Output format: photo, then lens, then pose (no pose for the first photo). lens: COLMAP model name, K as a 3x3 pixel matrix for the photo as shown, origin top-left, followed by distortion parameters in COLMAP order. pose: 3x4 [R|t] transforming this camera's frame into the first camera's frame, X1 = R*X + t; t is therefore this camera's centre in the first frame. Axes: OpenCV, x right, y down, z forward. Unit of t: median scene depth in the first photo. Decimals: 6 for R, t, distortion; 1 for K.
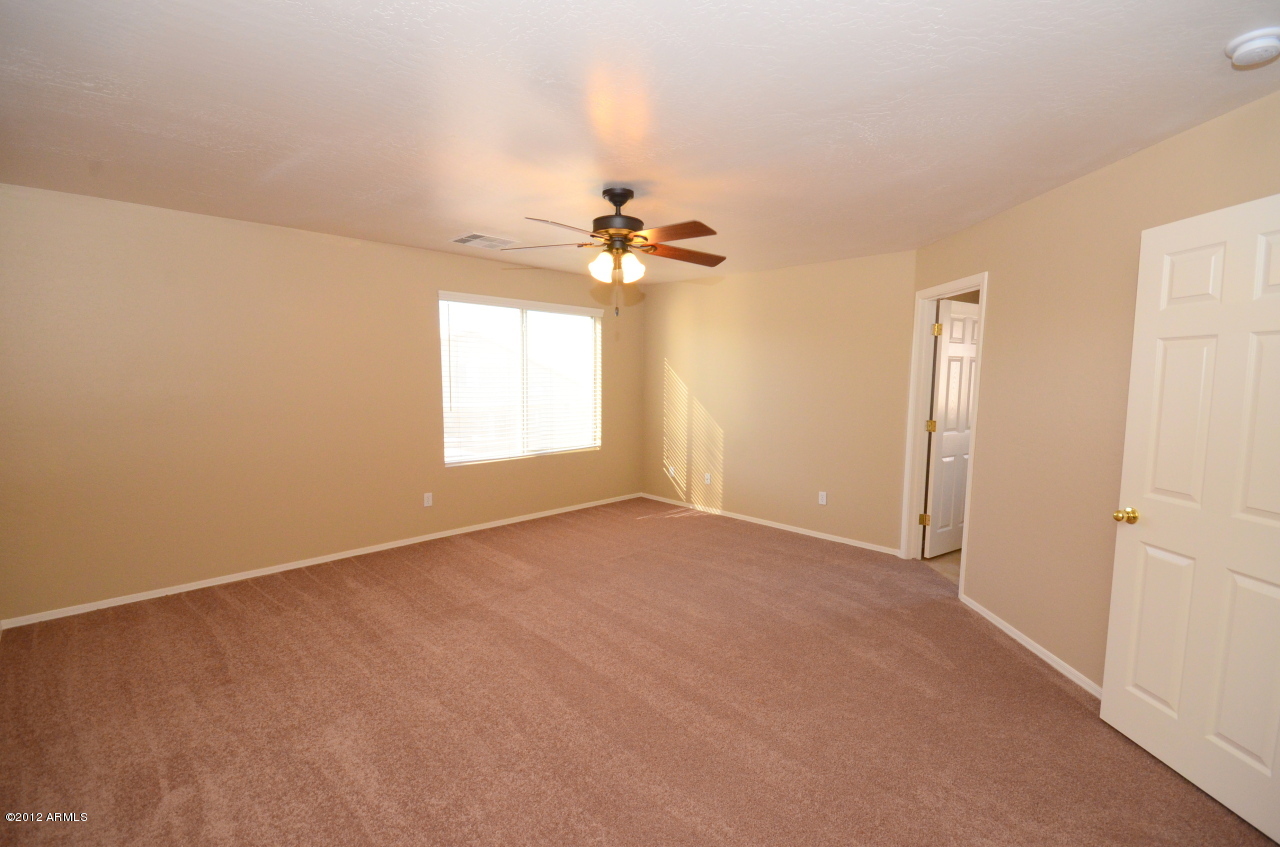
lens RADIAL K [[555.5, 0, 641.3], [0, 555.5, 430.8], [0, 0, 1]] dist [-0.018930, -0.000802]
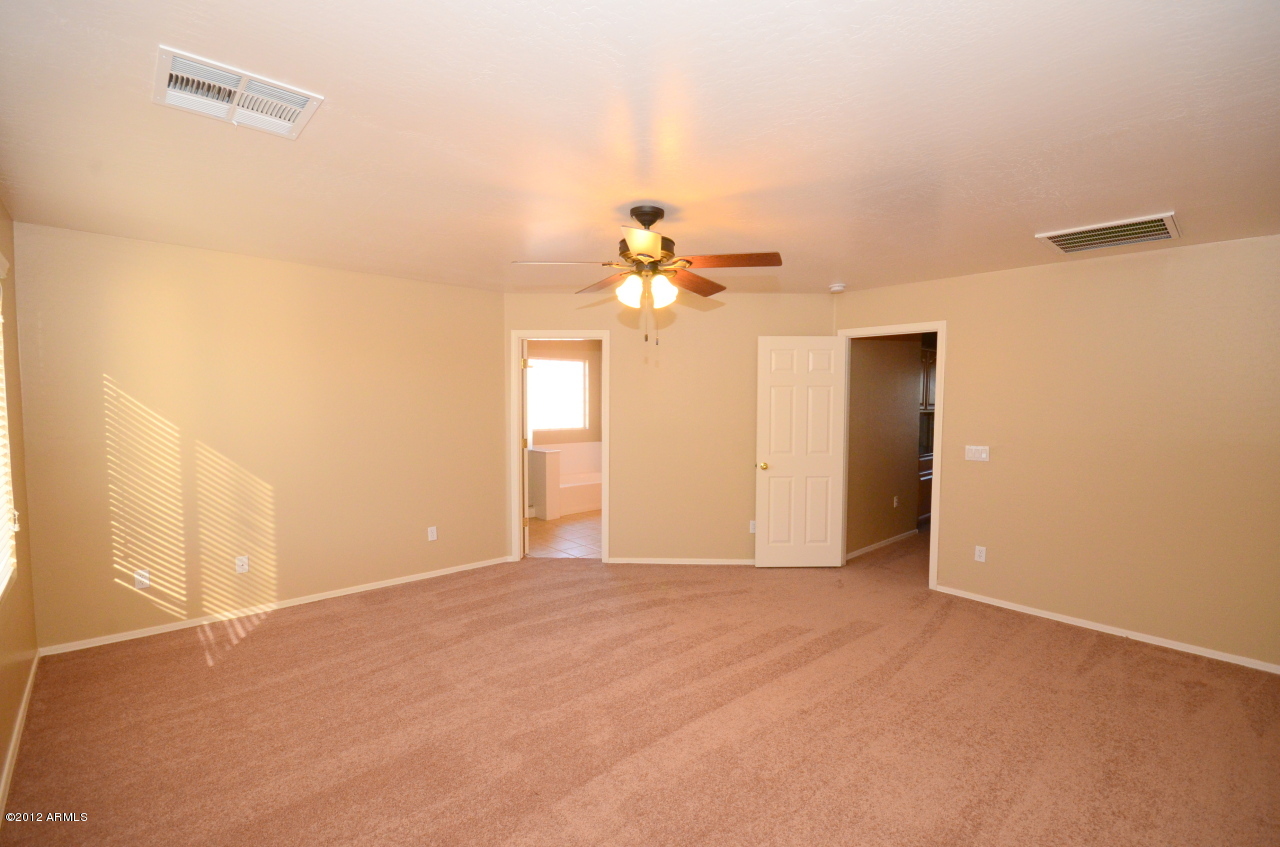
lens RADIAL K [[555.5, 0, 641.3], [0, 555.5, 430.8], [0, 0, 1]] dist [-0.018930, -0.000802]
pose [[0.048466, -0.065451, 0.996678, -0.497251], [0.099152, 0.993237, 0.060404, -0.062575], [-0.993891, 0.095895, 0.054628, 0.502655]]
